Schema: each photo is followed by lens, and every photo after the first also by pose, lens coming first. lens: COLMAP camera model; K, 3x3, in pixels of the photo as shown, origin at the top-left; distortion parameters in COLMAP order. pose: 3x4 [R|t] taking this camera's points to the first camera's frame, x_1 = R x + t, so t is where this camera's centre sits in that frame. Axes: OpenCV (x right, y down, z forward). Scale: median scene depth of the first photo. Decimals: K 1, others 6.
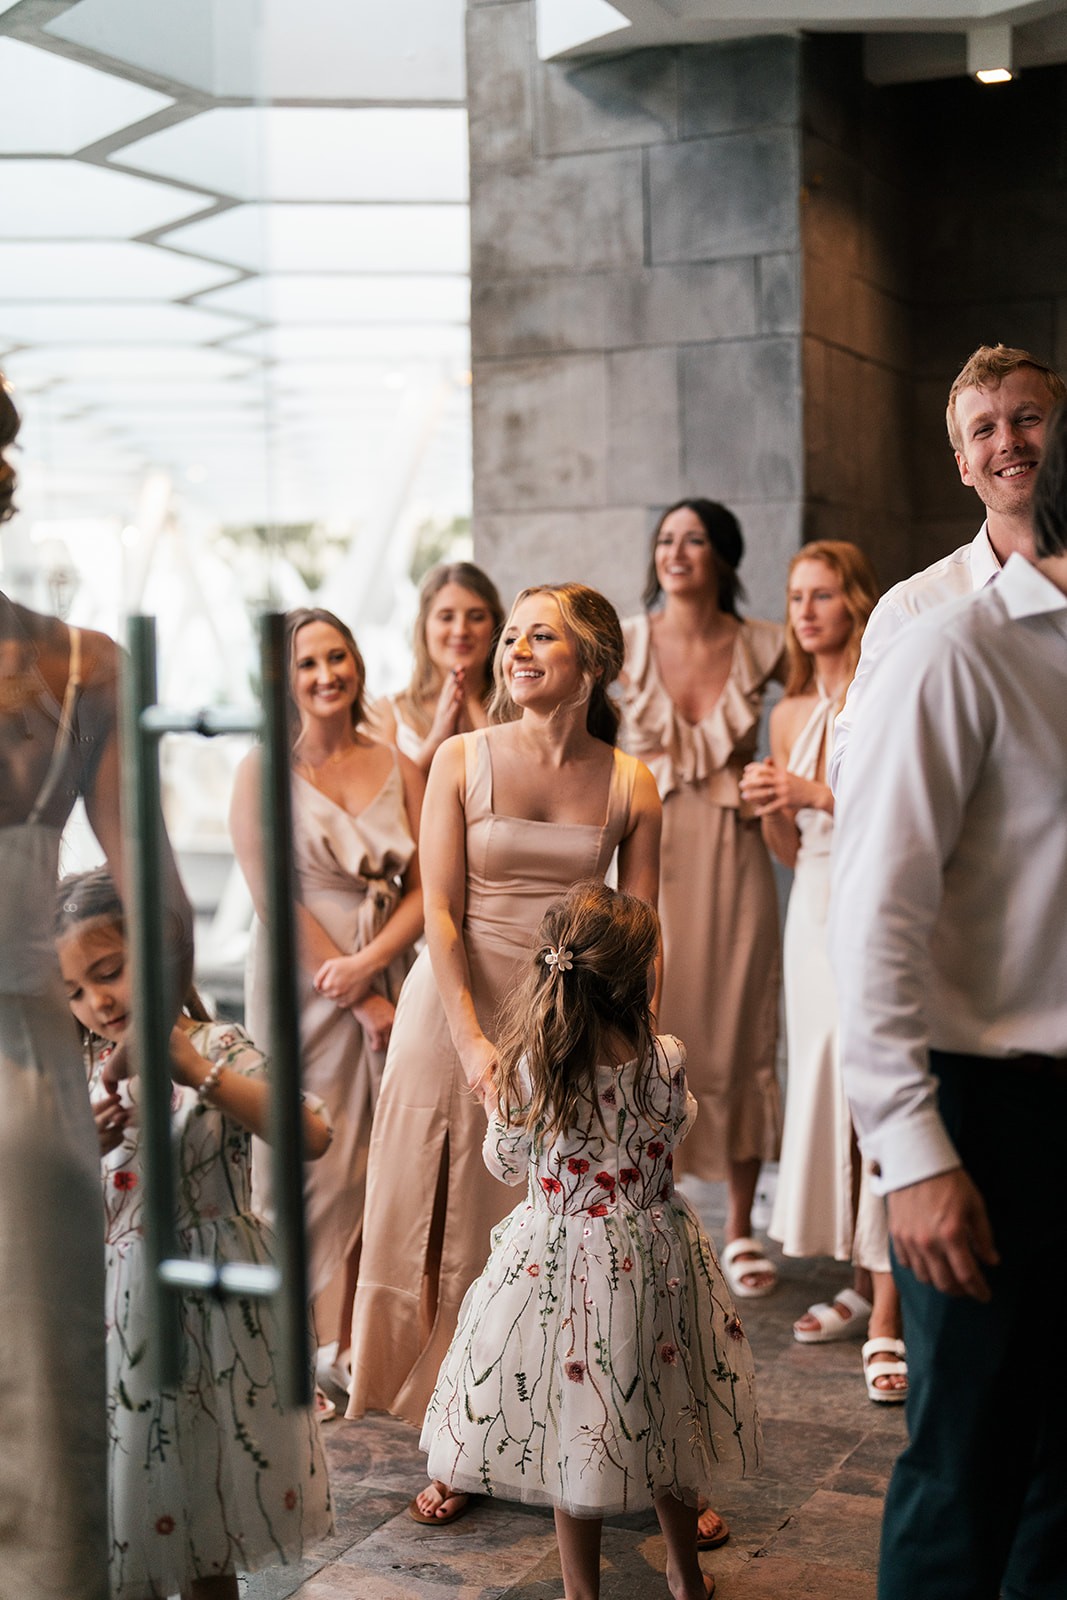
lens RADIAL K [[2121.8, 0, 533.5], [0, 2121.8, 800.0], [0, 0, 1]] dist [-0.020352, 0.091764]
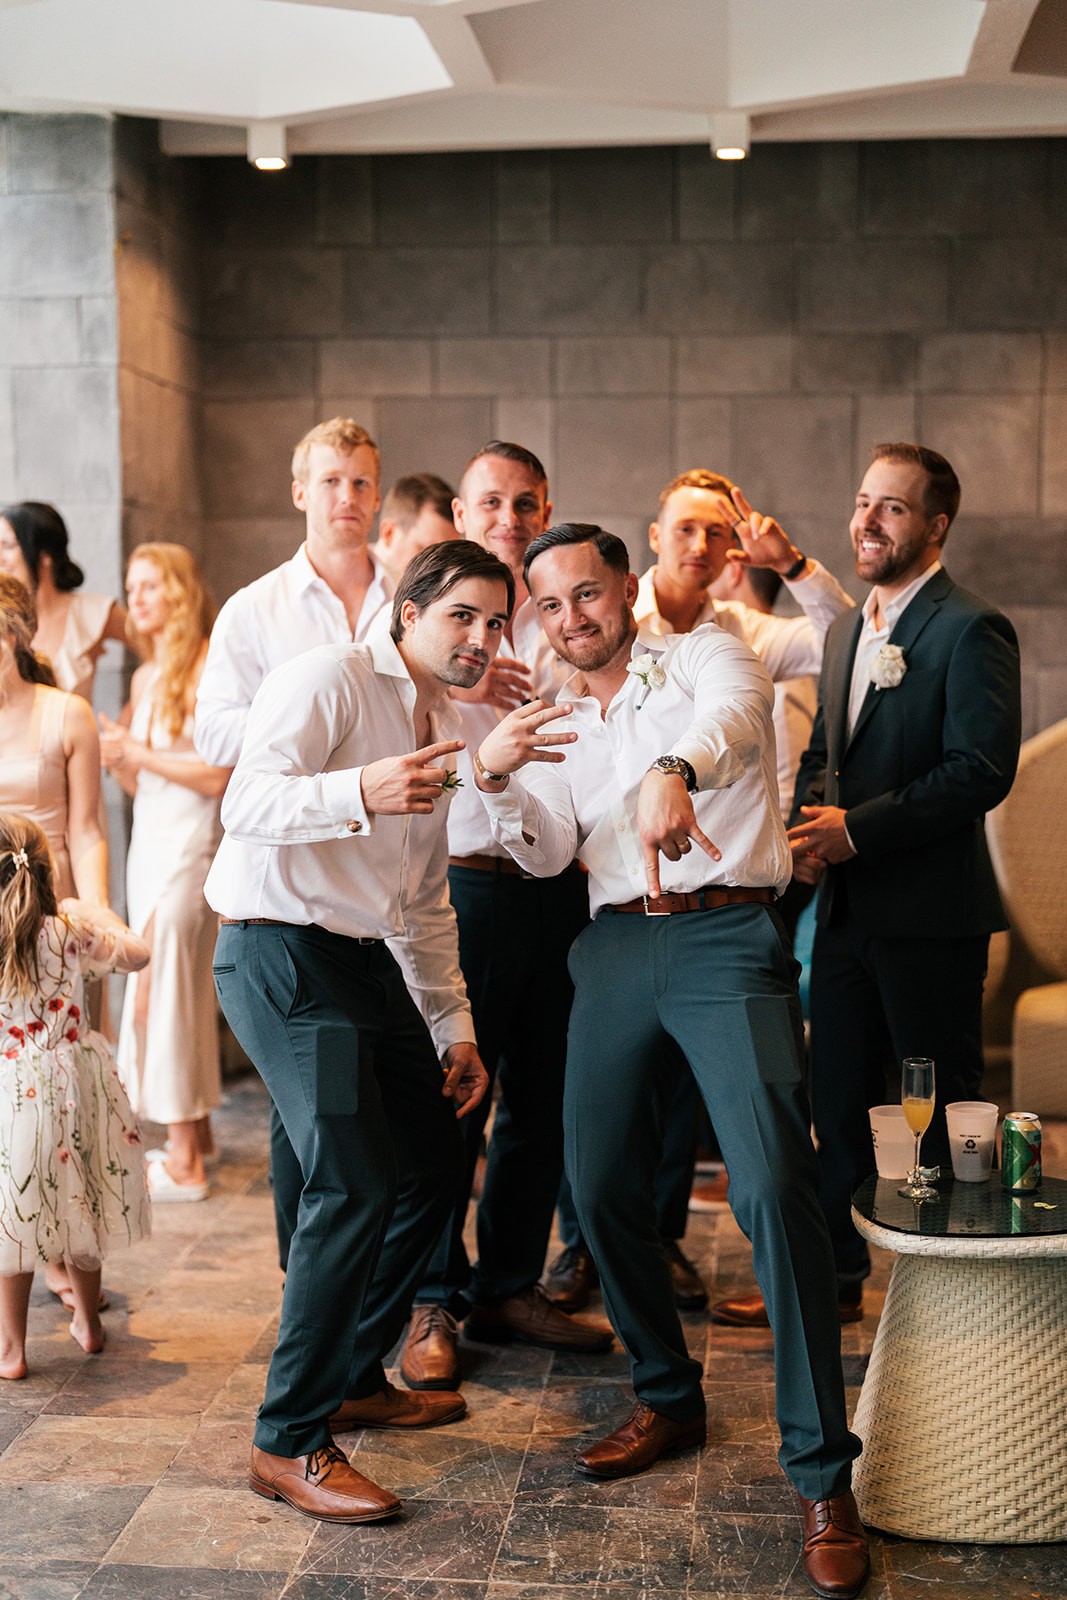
lens RADIAL K [[2121.8, 0, 533.5], [0, 2121.8, 800.0], [0, 0, 1]] dist [-0.020352, 0.091764]
pose [[0.937420, -0.018133, 0.347728, -0.074914], [0.013851, 0.999795, 0.014798, 0.013003], [-0.347925, -0.009056, 0.937479, -0.213502]]
